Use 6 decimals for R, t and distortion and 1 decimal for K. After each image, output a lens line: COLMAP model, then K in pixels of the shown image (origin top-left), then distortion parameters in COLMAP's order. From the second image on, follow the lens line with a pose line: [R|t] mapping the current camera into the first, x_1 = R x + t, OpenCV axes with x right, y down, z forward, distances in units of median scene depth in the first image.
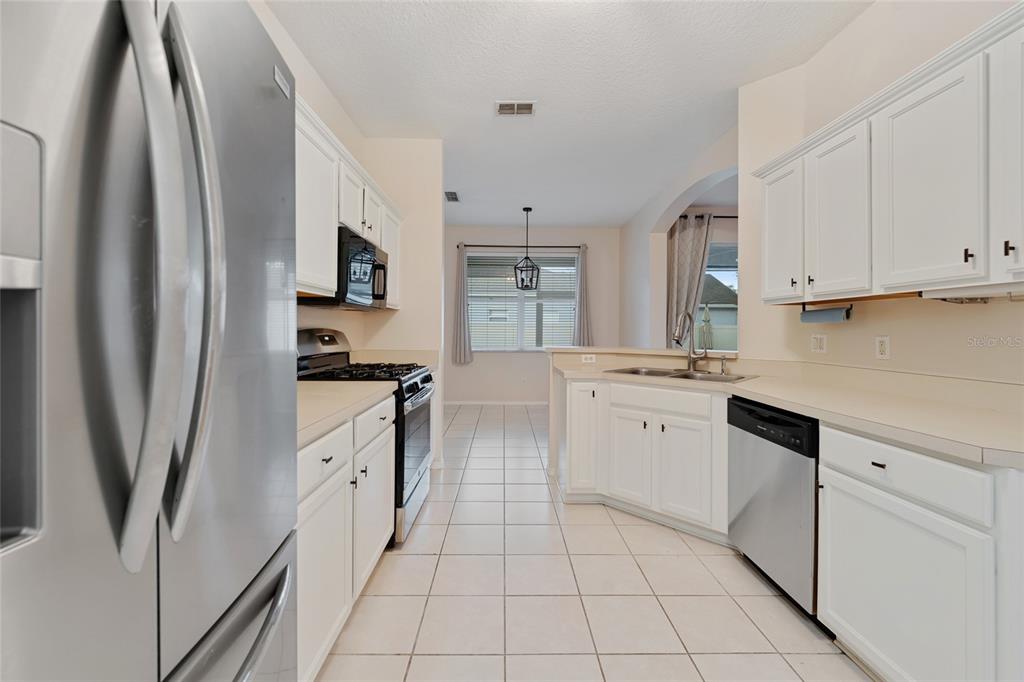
lens RADIAL K [[413.5, 0, 510.2], [0, 413.5, 331.3], [0, 0, 1]] dist [0.000384, 0.000106]
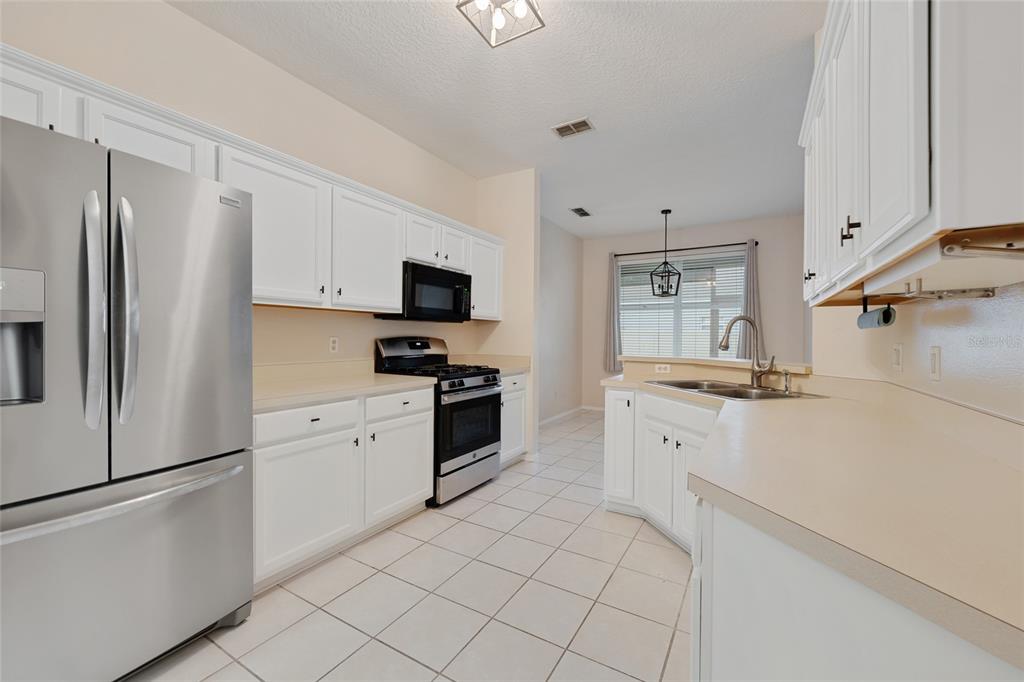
lens RADIAL K [[413.4, 0, 512.0], [0, 413.4, 341.0], [0, 0, 1]] dist [0.001051, 0.000122]
pose [[0.855812, 0.005128, -0.517262, 0.435770], [-0.005424, 0.999985, 0.000939, 0.004155], [0.517259, 0.002002, 0.855827, 0.017266]]
